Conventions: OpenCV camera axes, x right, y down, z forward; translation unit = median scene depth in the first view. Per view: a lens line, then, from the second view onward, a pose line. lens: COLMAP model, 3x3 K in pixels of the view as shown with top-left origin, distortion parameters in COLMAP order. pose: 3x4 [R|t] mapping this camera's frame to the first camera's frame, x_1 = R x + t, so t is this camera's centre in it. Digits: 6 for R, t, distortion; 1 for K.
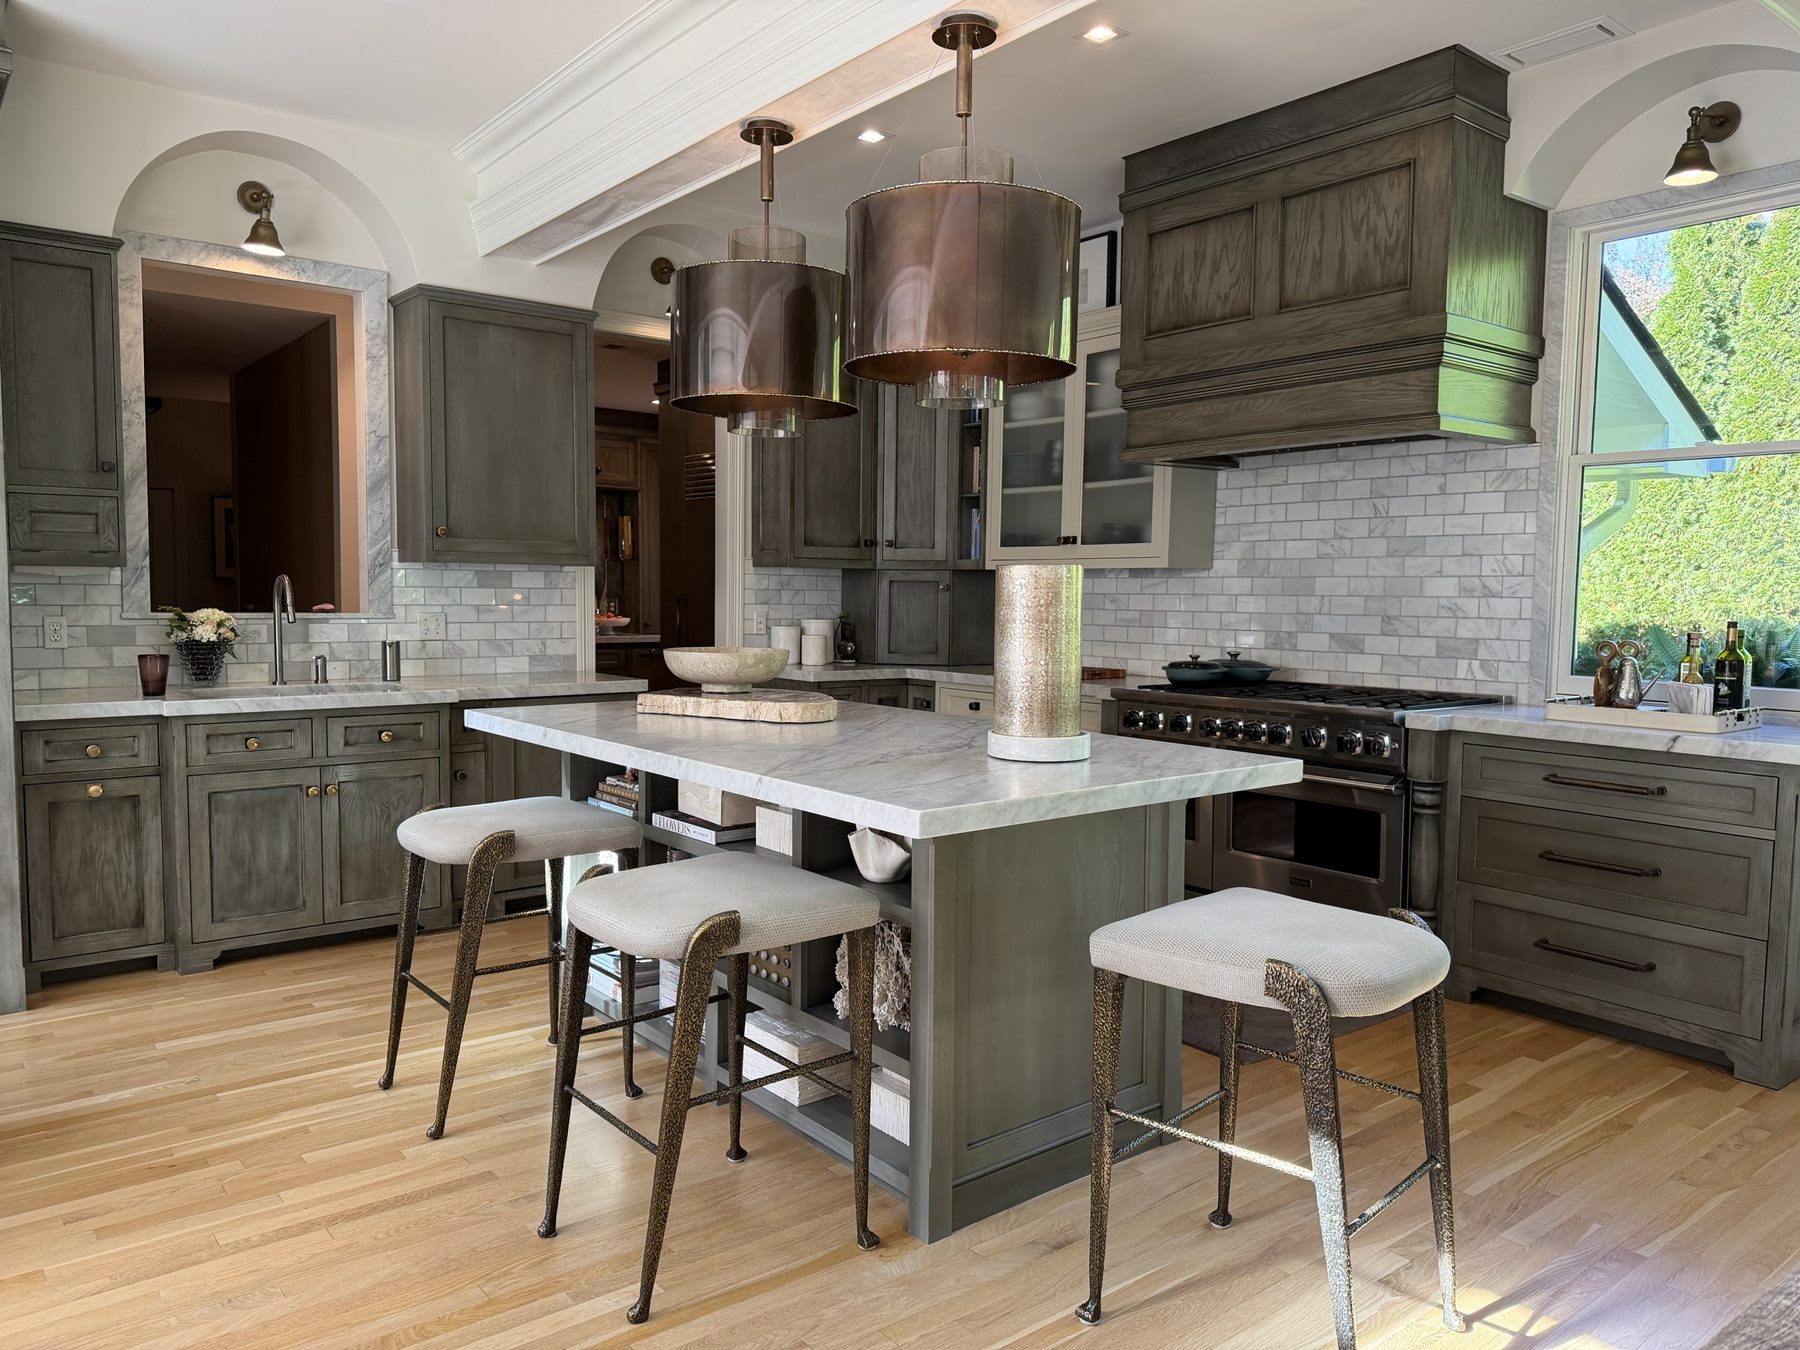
lens RADIAL K [[1258.4, 0, 953.2], [0, 1258.4, 684.7], [0, 0, 1]] dist [0.000733, -0.033748]
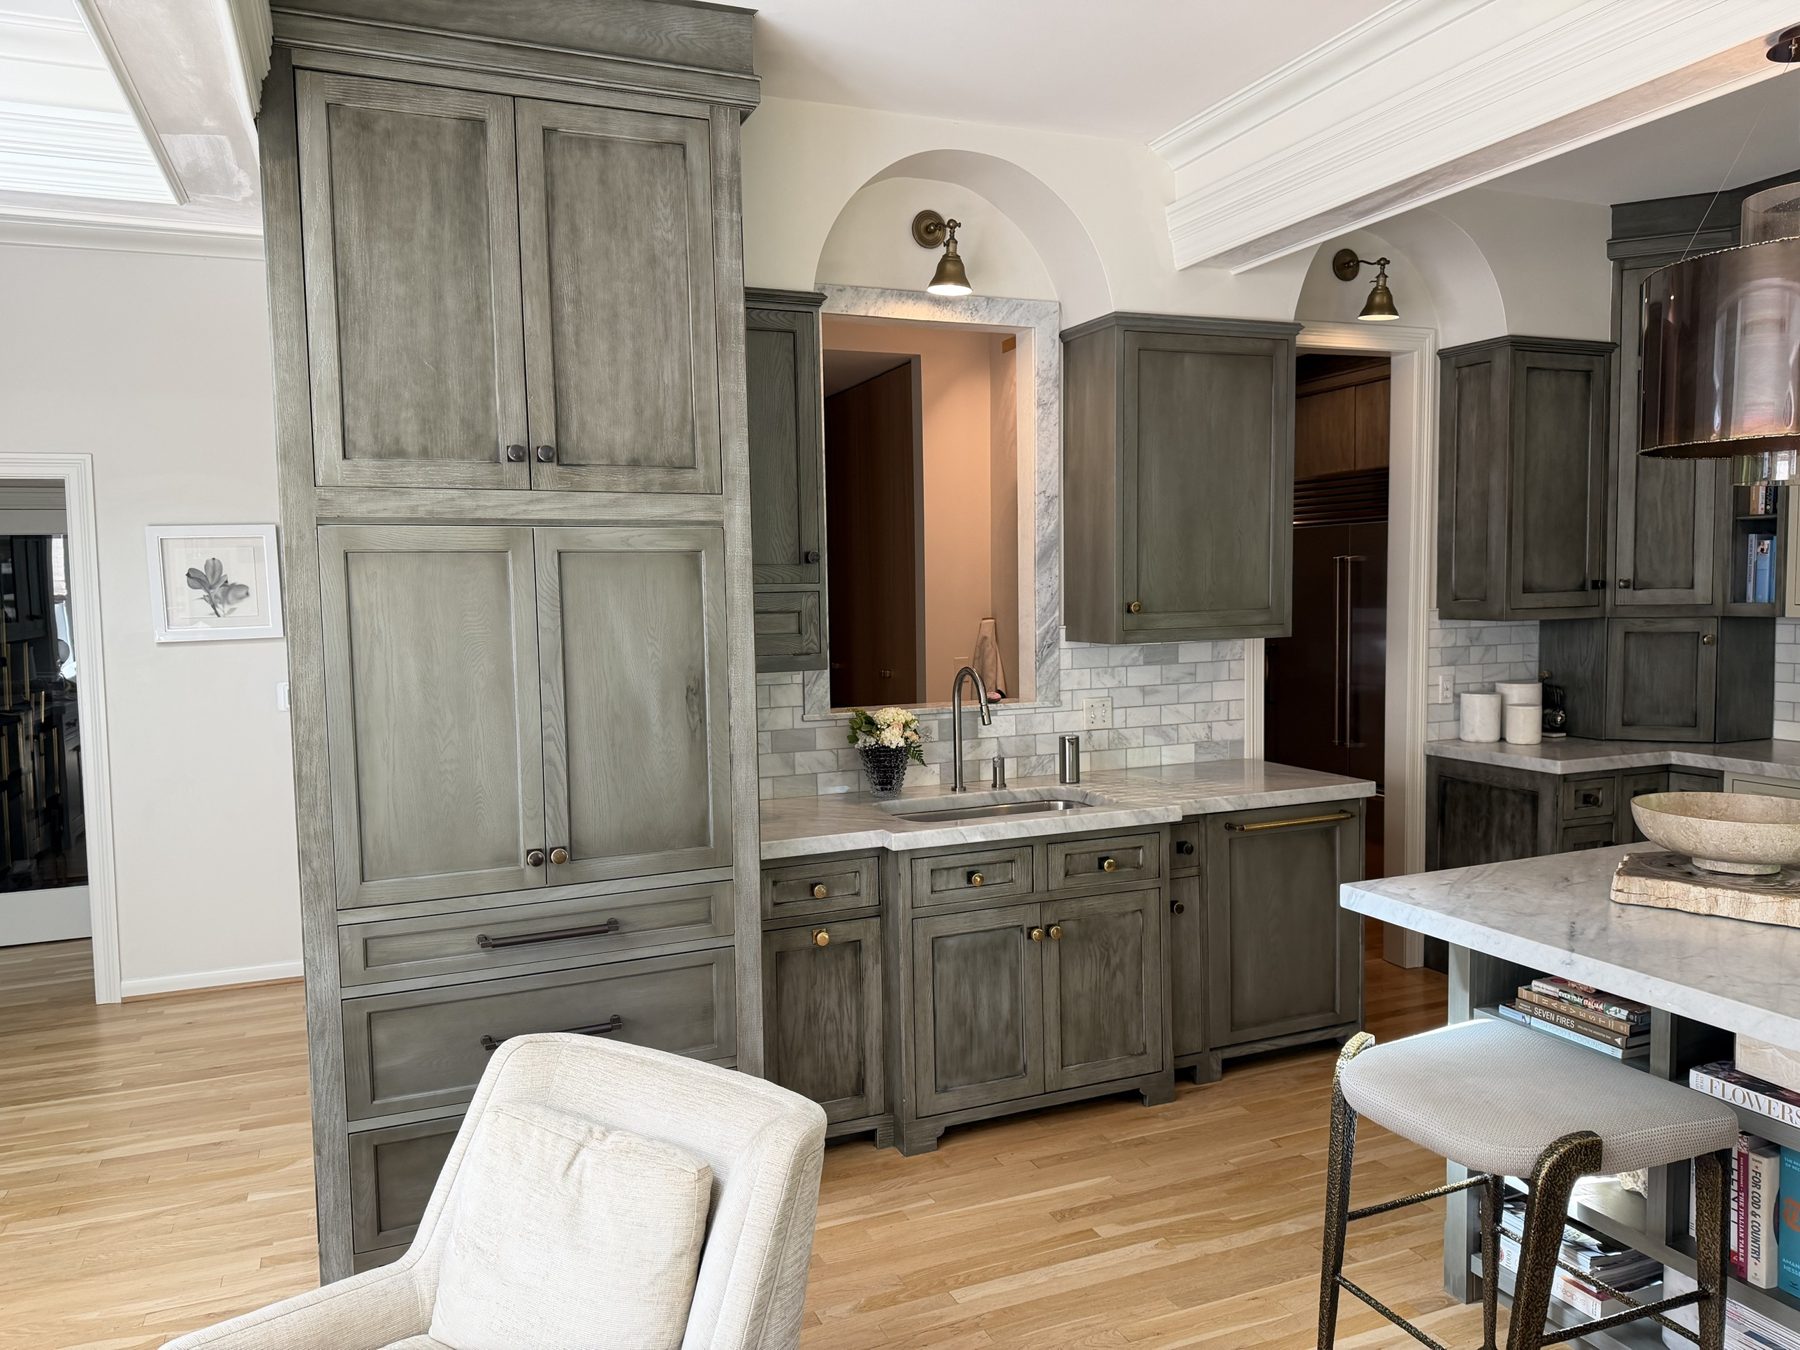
lens RADIAL K [[1273.6, 0, 900.0], [0, 1273.6, 675.0], [0, 0, 1]] dist [0.141648, -0.257095]
pose [[0.948849, -0.012679, -0.315475, -0.311458], [0.011233, 0.999916, -0.006400, -0.079530], [0.315529, 0.002529, 0.948912, 0.155043]]
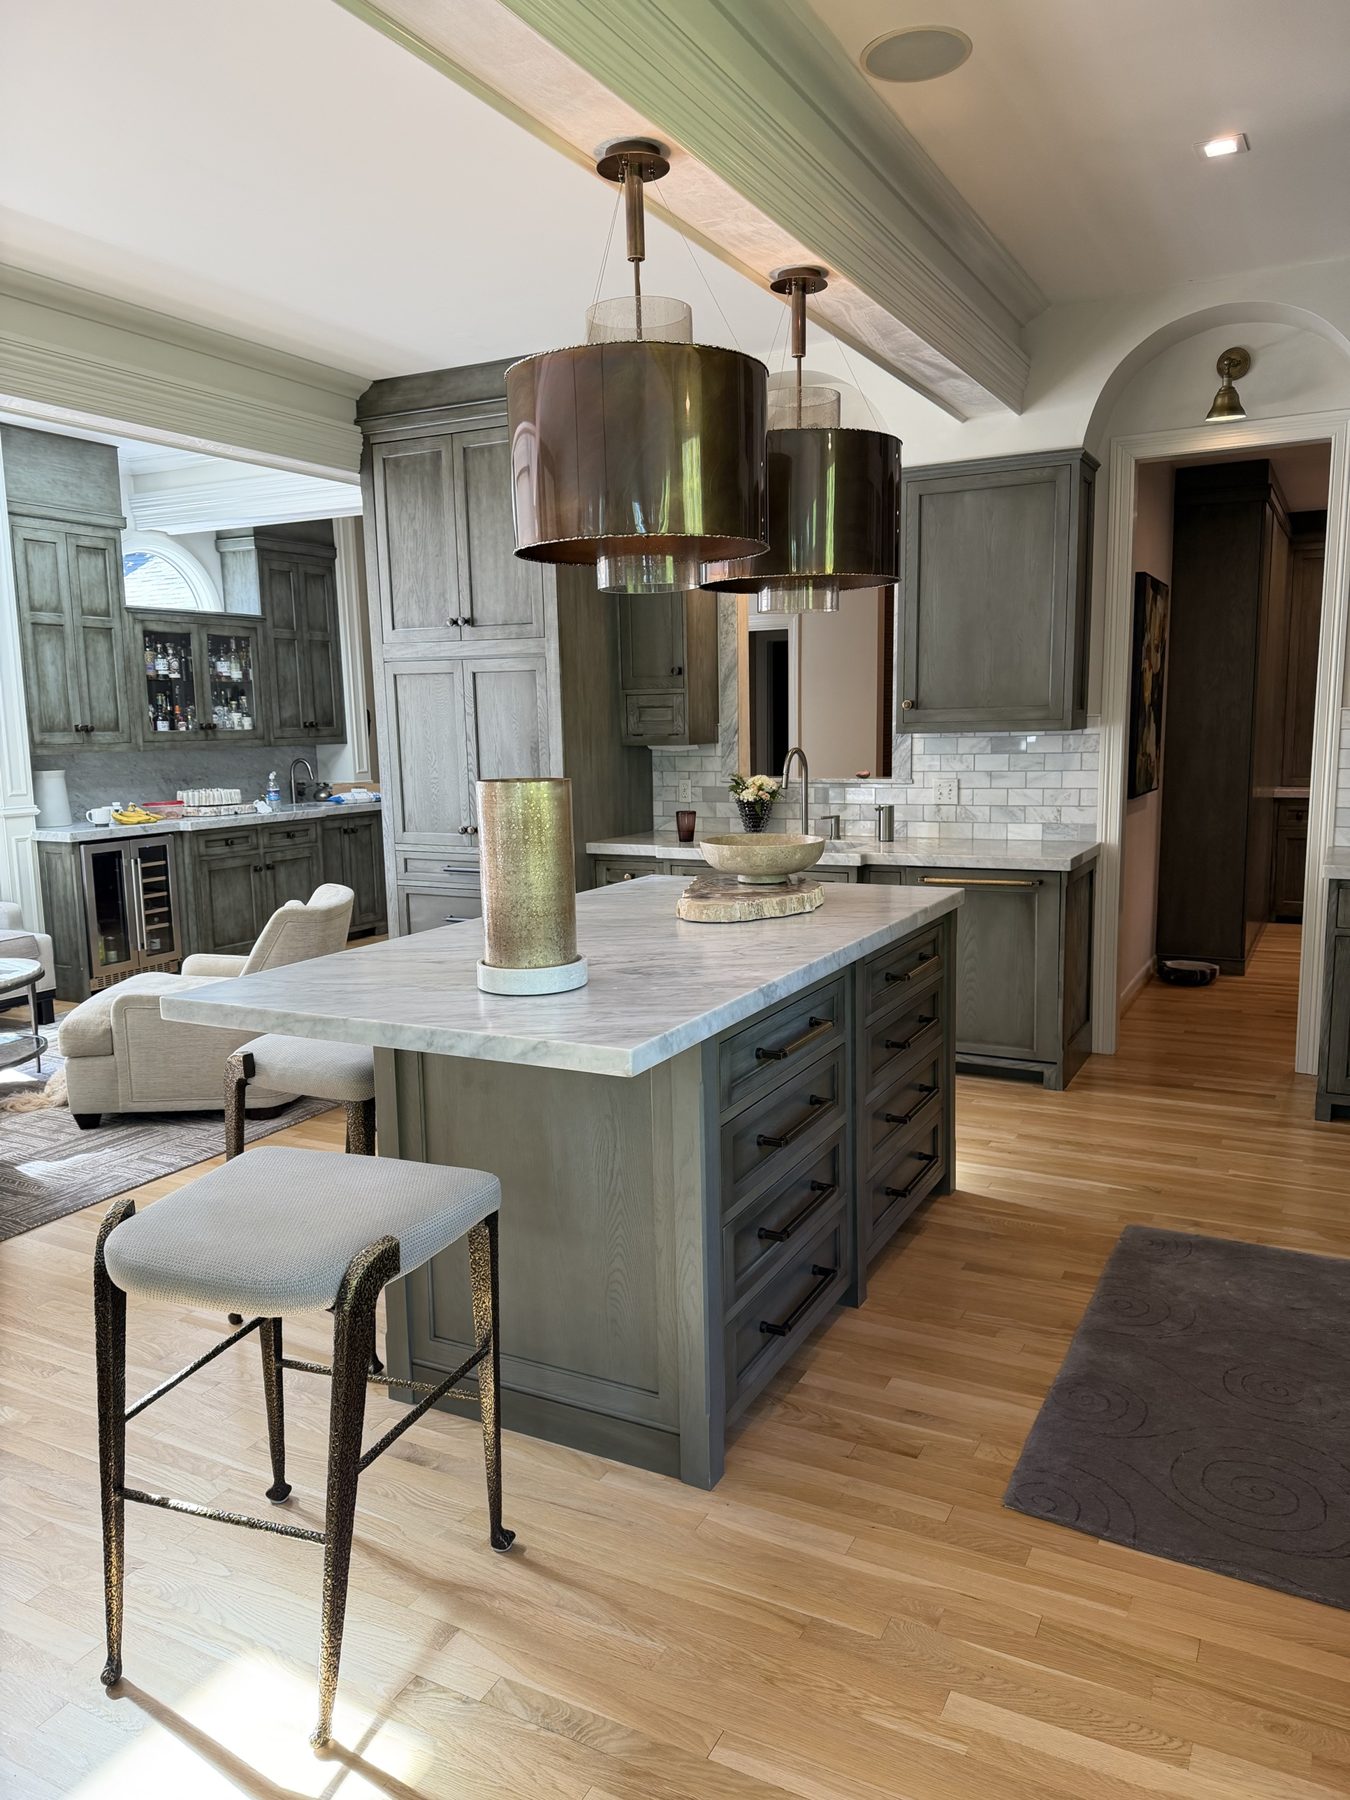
lens RADIAL K [[1273.6, 0, 675.0], [0, 1273.6, 900.0], [0, 0, 1]] dist [0.141648, -0.257095]
pose [[0.360114, 0.111315, -0.926243, 0.598076], [-0.045971, 0.993767, 0.101557, -0.063569], [0.931775, 0.006008, 0.362987, 0.459865]]
